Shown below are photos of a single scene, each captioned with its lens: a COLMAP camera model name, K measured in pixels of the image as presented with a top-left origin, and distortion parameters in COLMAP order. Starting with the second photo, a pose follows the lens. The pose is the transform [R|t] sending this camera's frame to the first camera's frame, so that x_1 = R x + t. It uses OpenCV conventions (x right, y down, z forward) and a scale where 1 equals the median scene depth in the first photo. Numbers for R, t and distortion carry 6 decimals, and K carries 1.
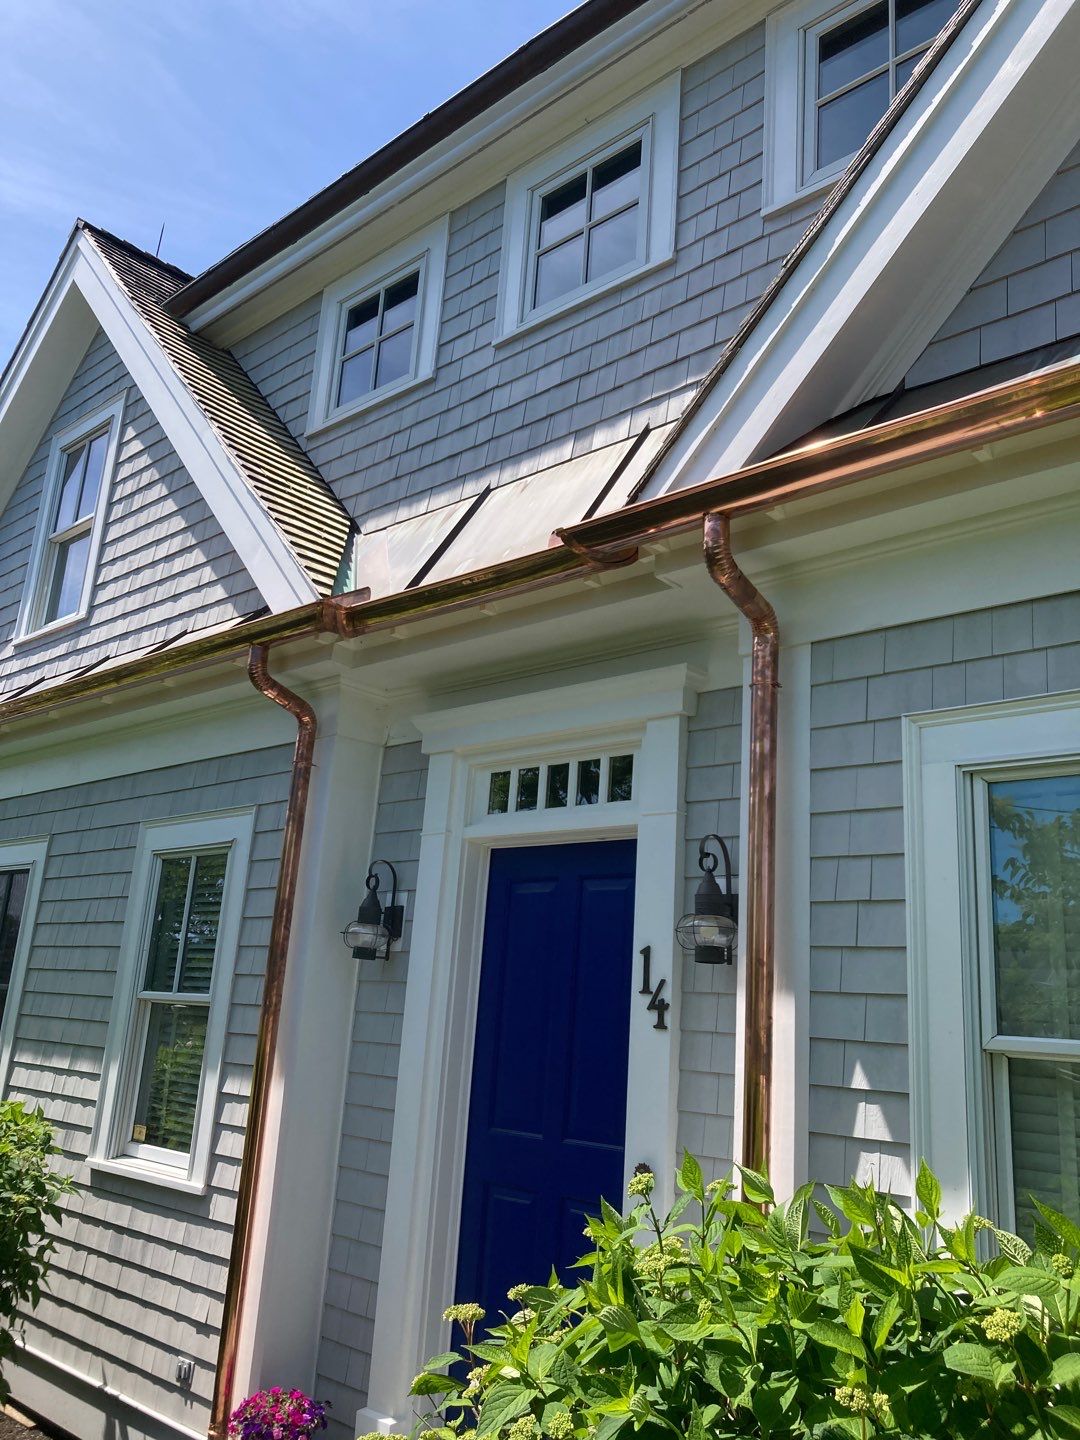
lens RADIAL K [[1178.2, 0, 533.7], [0, 1178.2, 718.2], [0, 0, 1]] dist [0.006521, 0.005474]
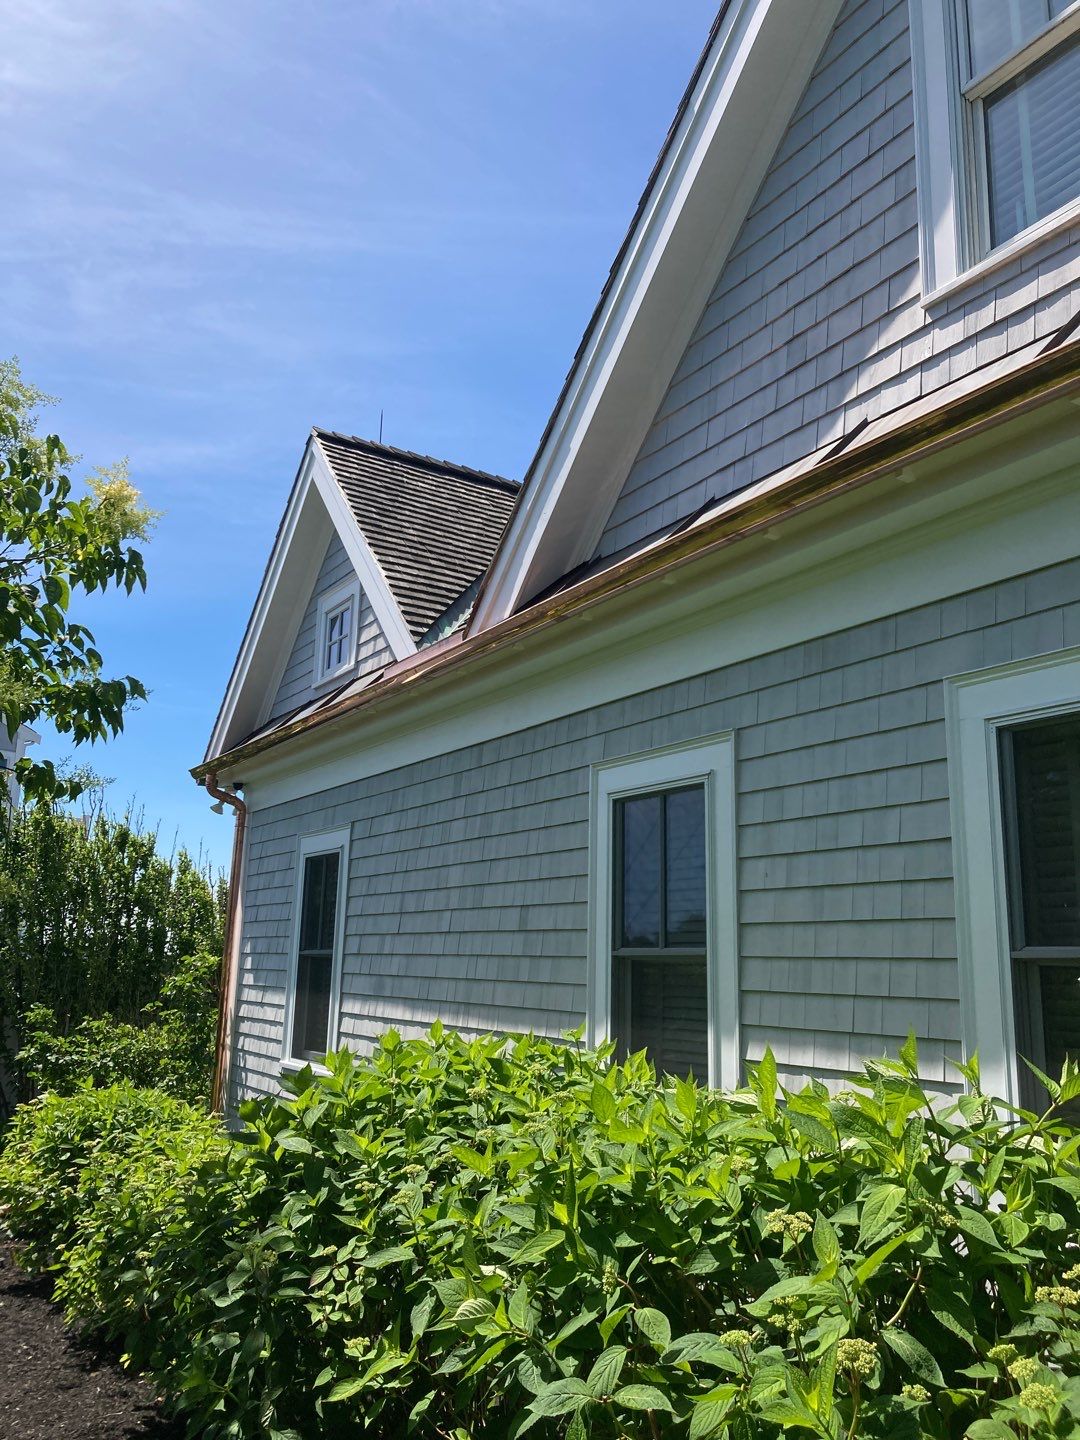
lens RADIAL K [[1178.2, 0, 533.4], [0, 1178.2, 714.7], [0, 0, 1]] dist [0.006521, 0.005474]
pose [[0.959198, -0.103030, -0.263296, 0.468357], [0.113091, 0.993311, 0.023304, -0.080335], [0.259133, -0.052130, 0.964434, -0.431493]]
